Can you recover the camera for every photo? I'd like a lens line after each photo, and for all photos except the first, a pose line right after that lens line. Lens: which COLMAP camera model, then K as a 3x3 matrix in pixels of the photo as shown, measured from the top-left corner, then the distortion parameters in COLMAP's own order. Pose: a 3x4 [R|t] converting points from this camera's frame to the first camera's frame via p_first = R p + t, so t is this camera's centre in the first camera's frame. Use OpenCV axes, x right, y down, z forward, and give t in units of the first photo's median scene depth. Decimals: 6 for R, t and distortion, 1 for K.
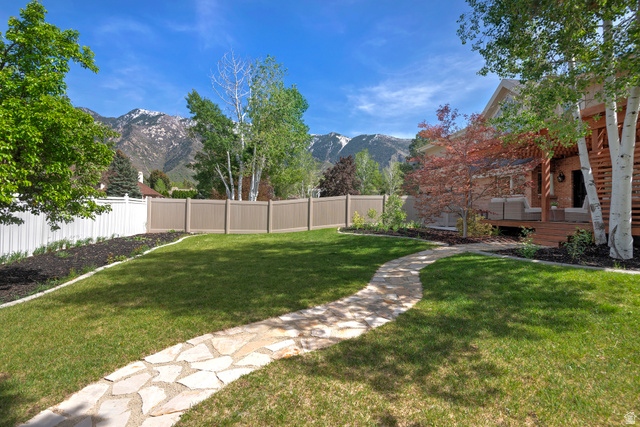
lens RADIAL K [[293.0, 0, 320.4], [0, 293.0, 208.7], [0, 0, 1]] dist [0.015095, -0.001716]
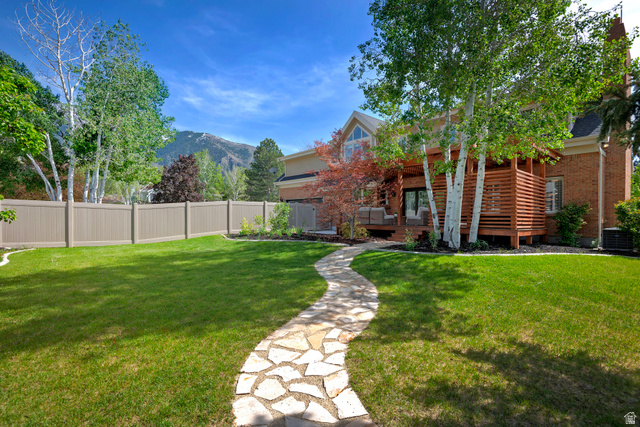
lens RADIAL K [[306.4, 0, 319.5], [0, 306.4, 218.3], [0, 0, 1]] dist [0.021586, -0.000168]
pose [[0.831957, 0.002917, 0.554832, -0.352083], [-0.009951, 0.999904, 0.009665, -0.000607], [-0.554751, -0.013562, 0.831906, 0.012774]]
